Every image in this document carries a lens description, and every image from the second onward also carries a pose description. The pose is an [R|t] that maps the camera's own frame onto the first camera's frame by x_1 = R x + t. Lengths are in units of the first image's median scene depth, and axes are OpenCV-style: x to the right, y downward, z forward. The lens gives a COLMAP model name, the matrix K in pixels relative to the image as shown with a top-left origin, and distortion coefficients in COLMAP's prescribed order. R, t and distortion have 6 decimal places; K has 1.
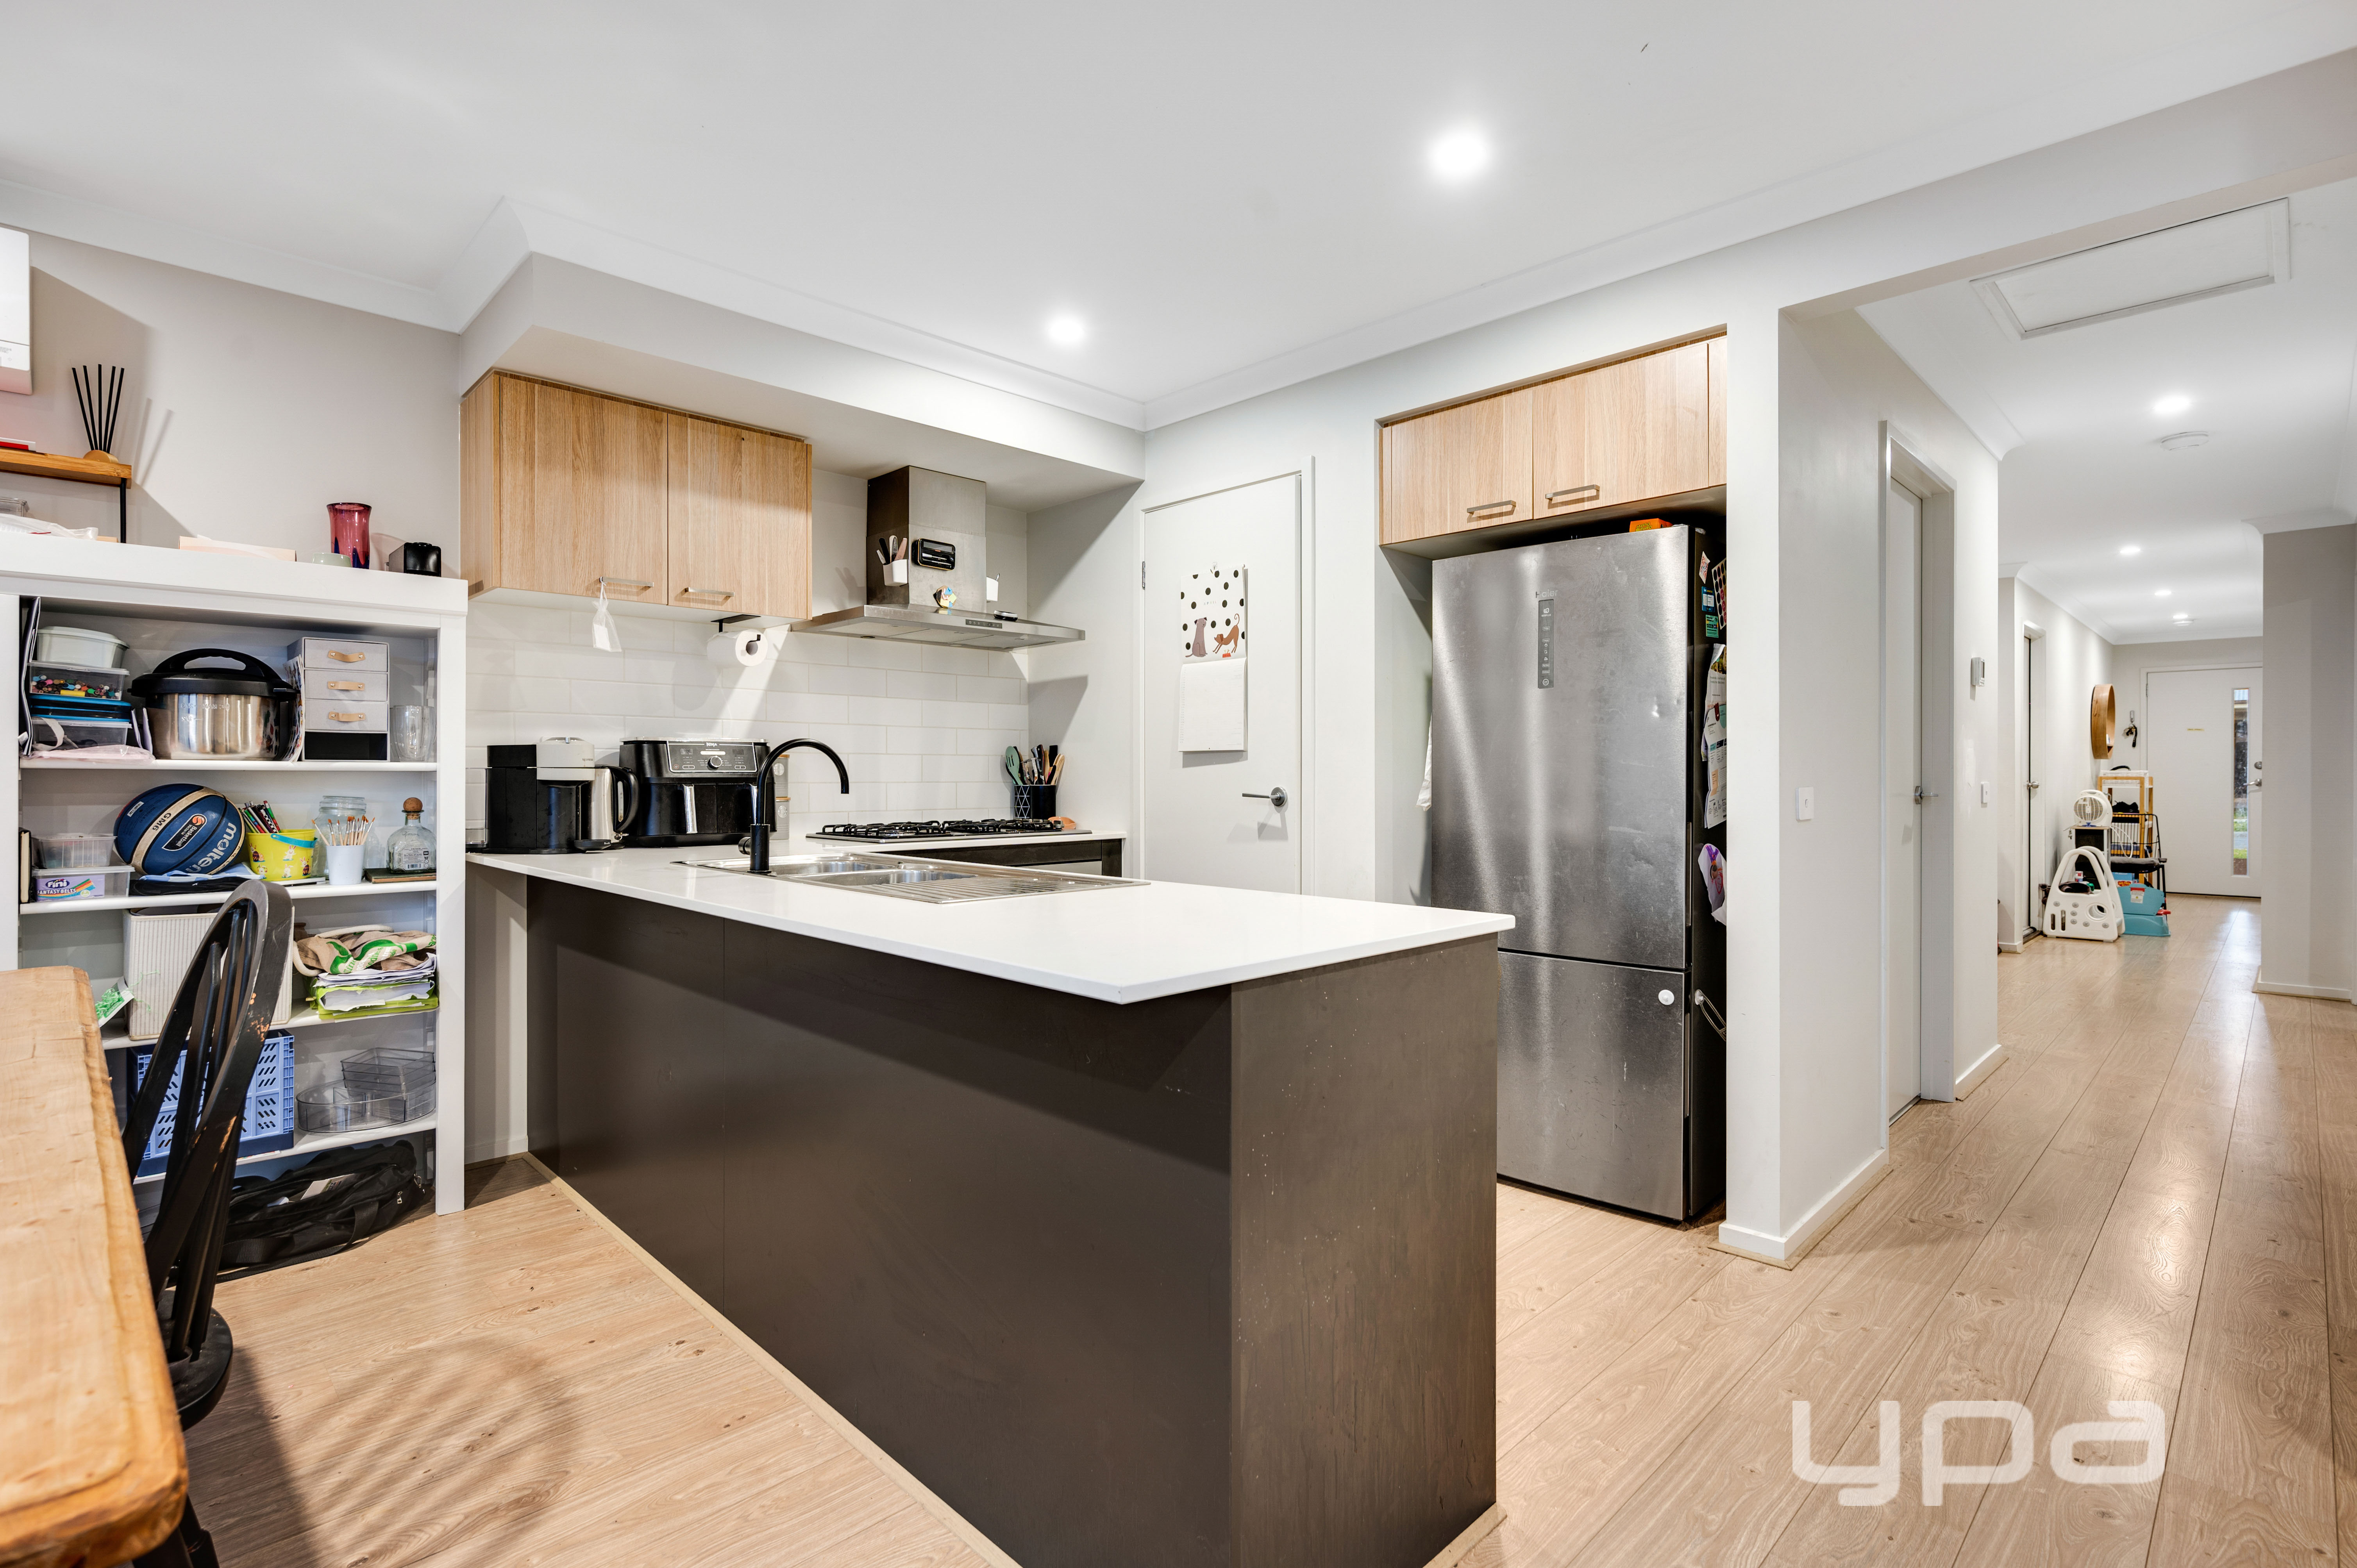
lens RADIAL K [[1102.2, 0, 1169.4], [0, 1102.2, 778.8], [0, 0, 1]] dist [-0.005918, 0.001477]
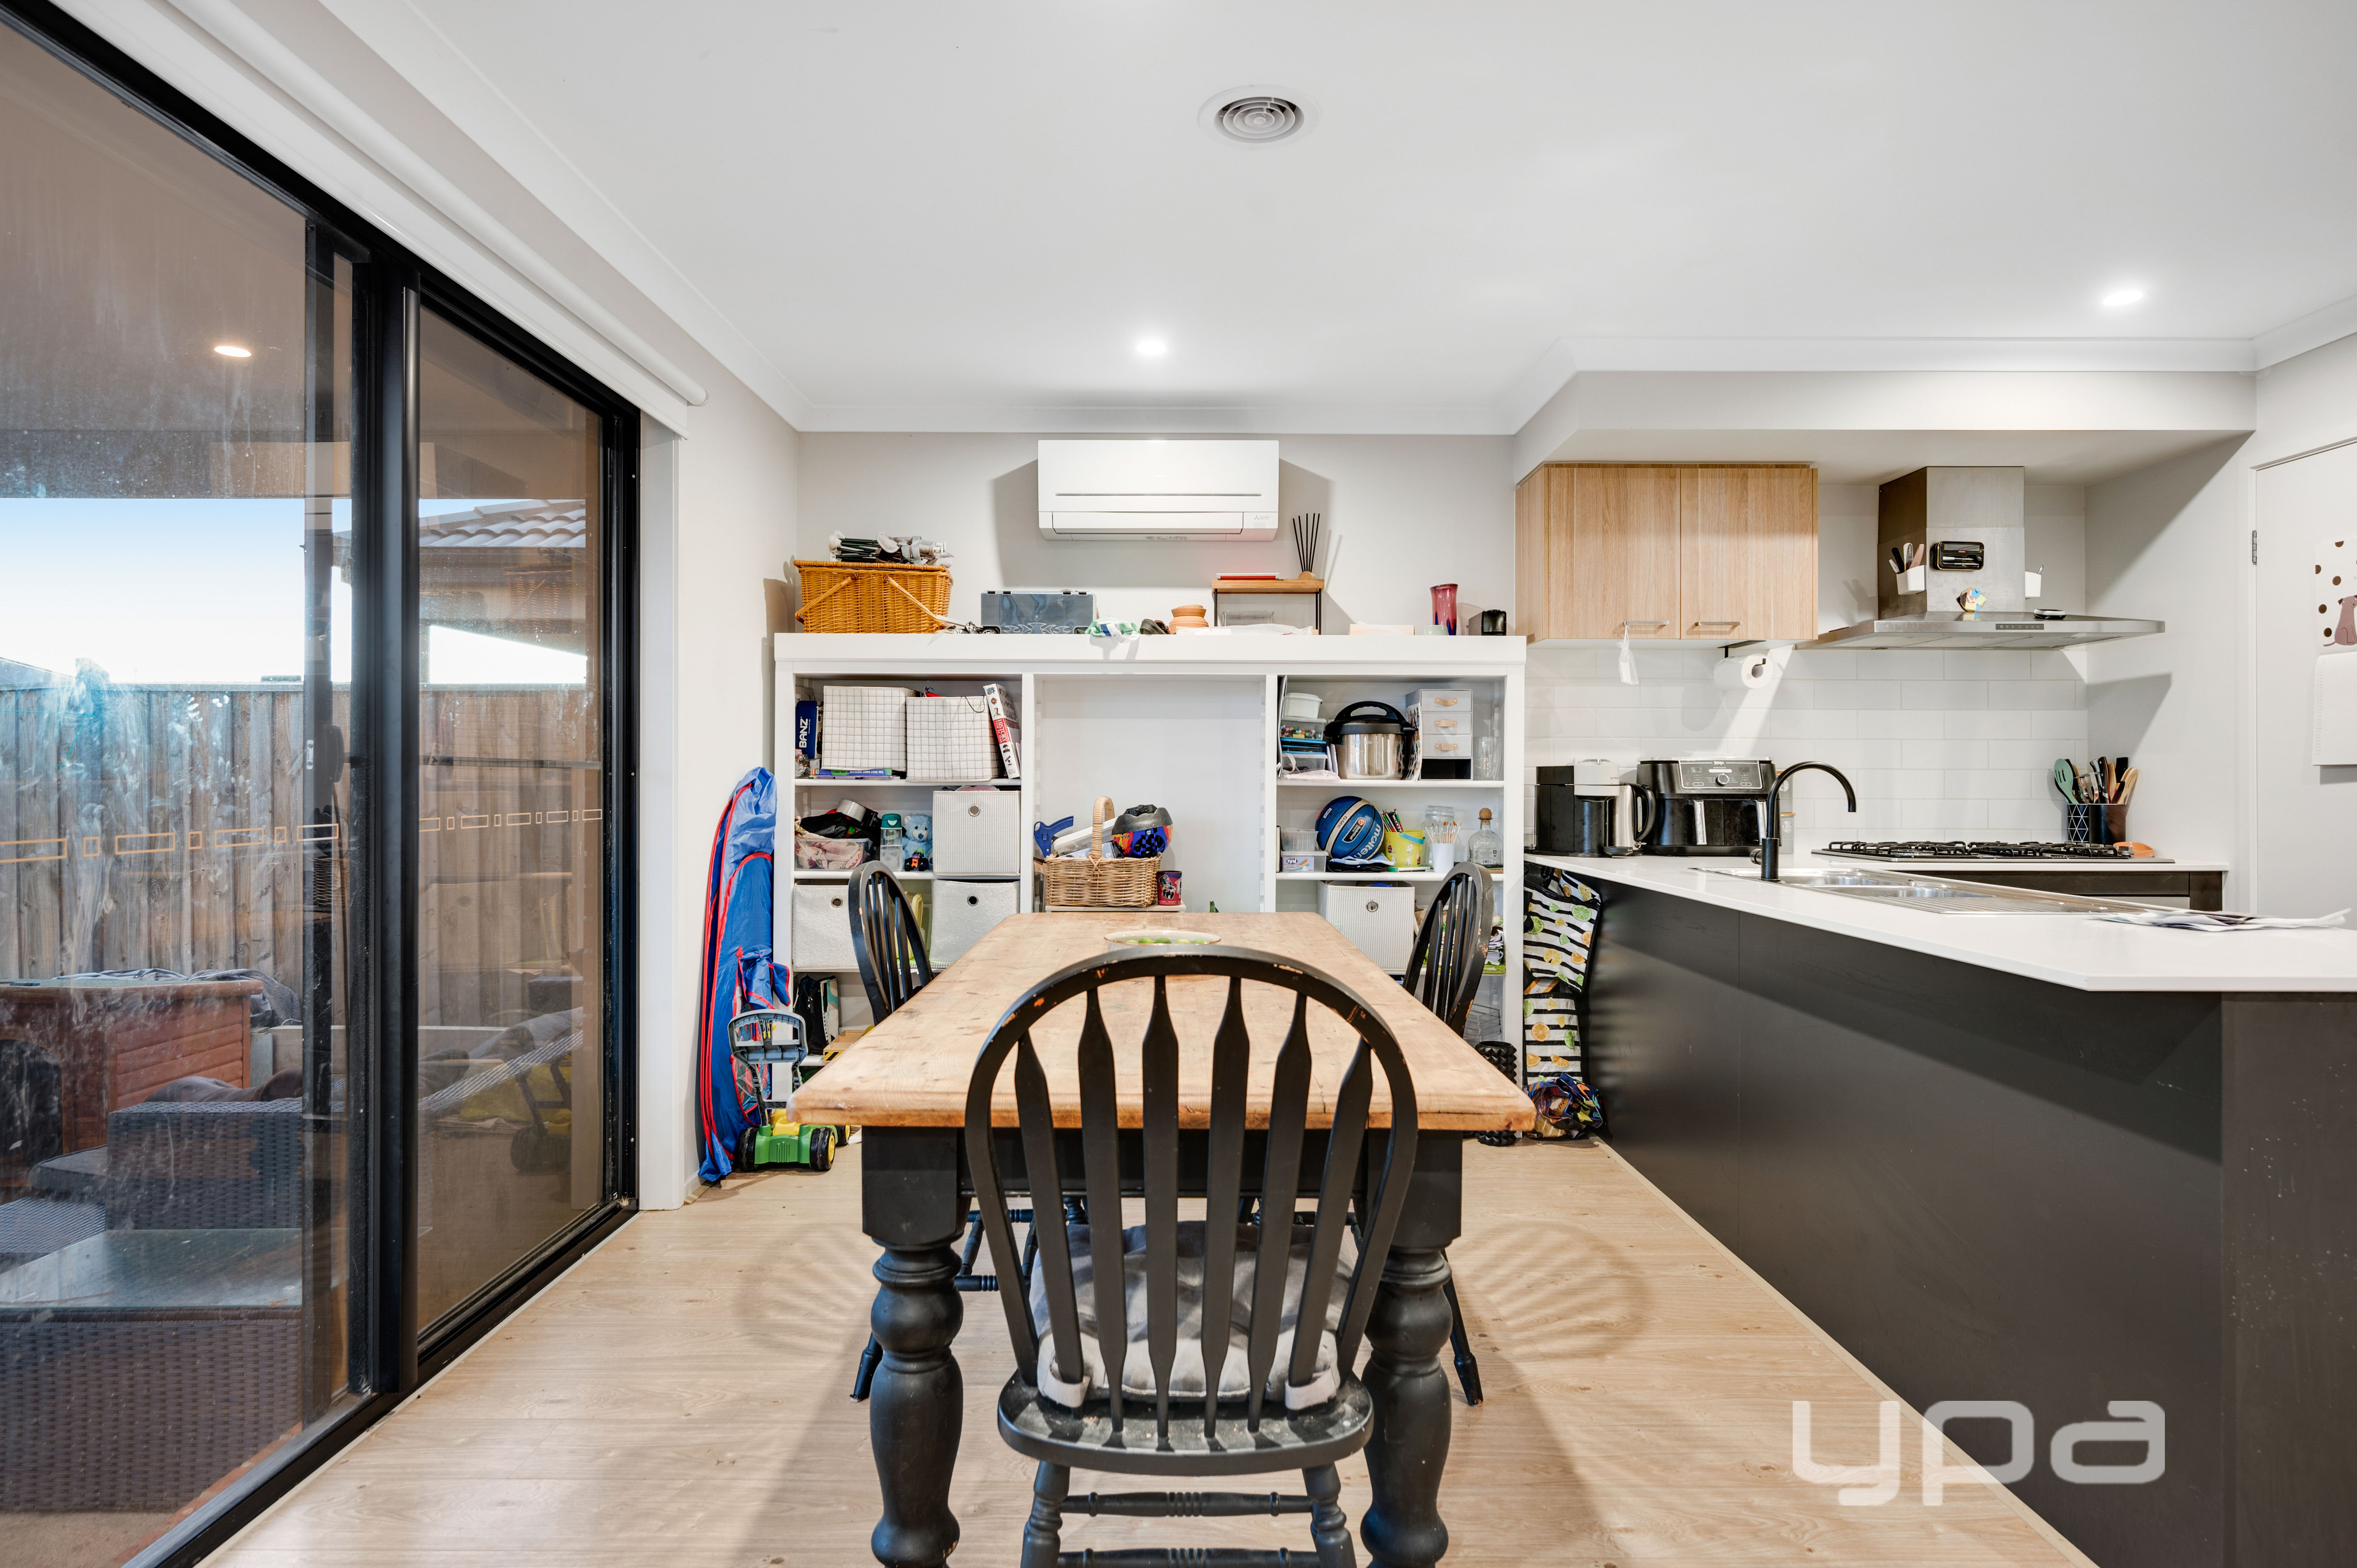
lens RADIAL K [[1271.8, 0, 1173.3], [0, 1271.8, 770.4], [0, 0, 1]] dist [-0.000479, 0.001955]
pose [[0.711180, -0.002737, -0.703005, 0.093739], [-0.005549, 0.999939, -0.009507, -0.010577], [0.702988, 0.010662, 0.711122, -0.305649]]
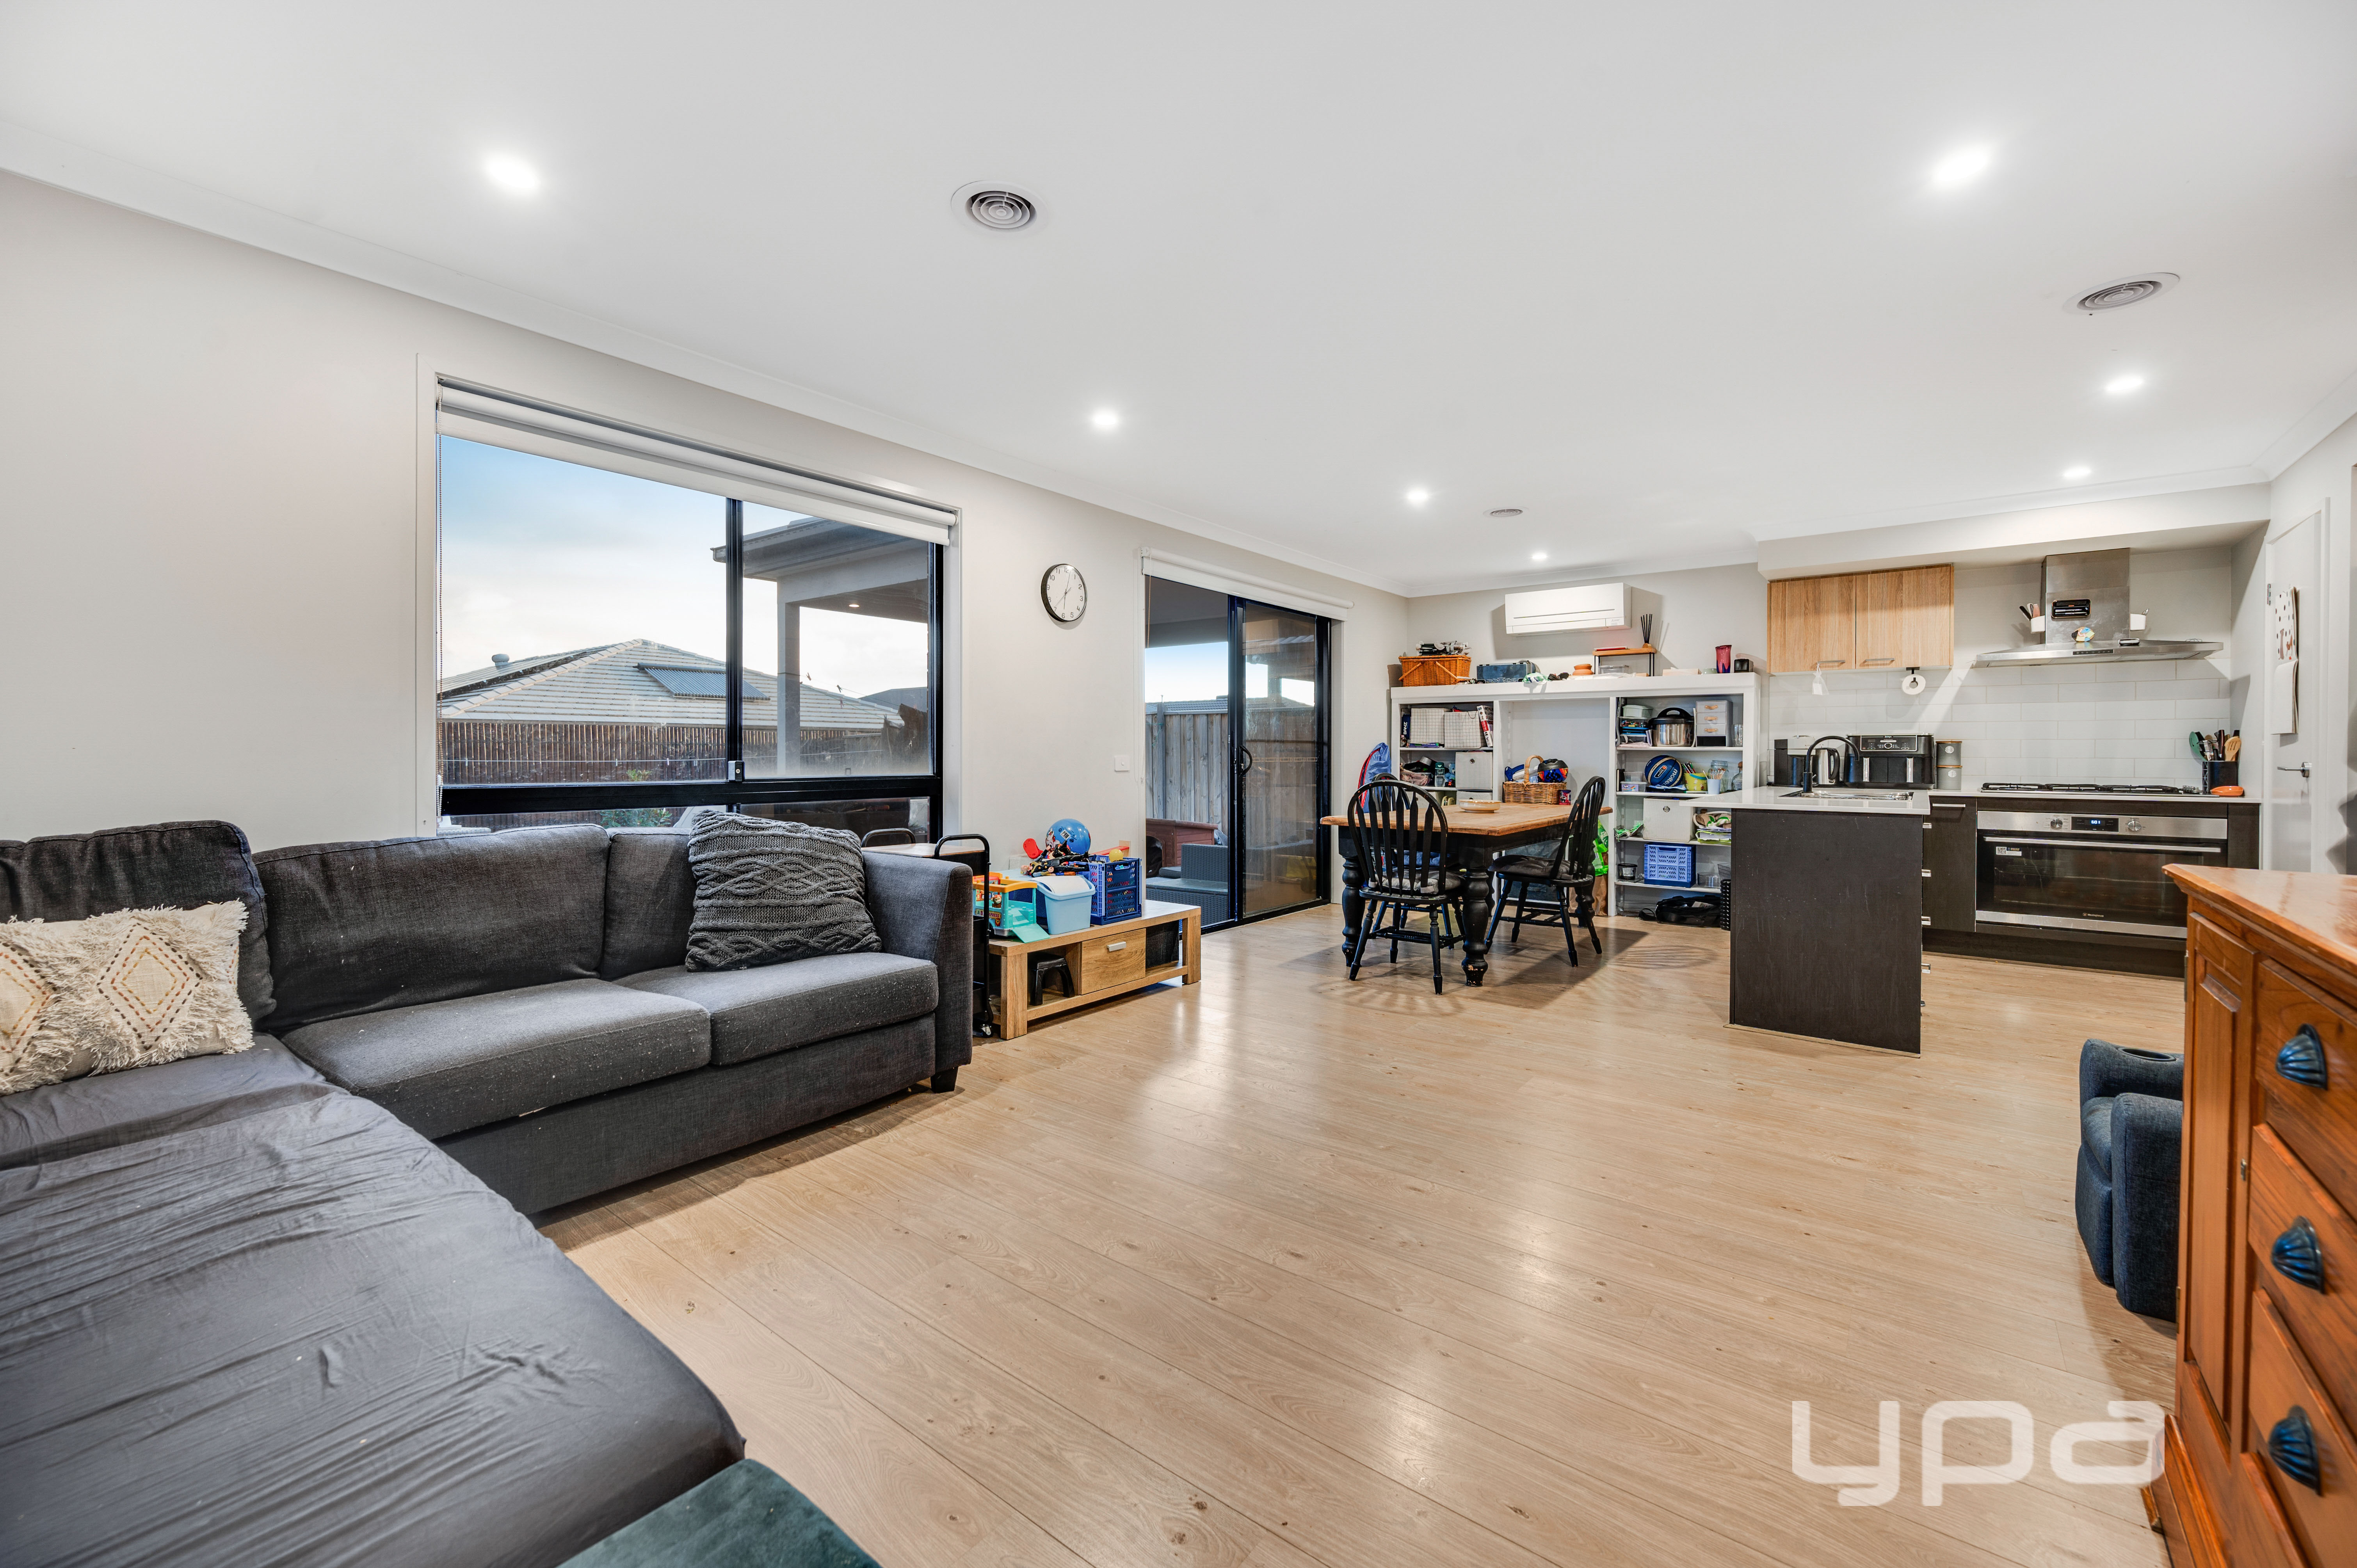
lens RADIAL K [[993.5, 0, 1118.2], [0, 993.5, 759.2], [0, 0, 1]] dist [0.001606, -0.000015]
pose [[0.075686, 0.012790, -0.997050, 1.405927], [-0.002647, 0.999917, 0.012626, -0.011932], [0.997128, 0.001684, 0.075714, -0.551571]]
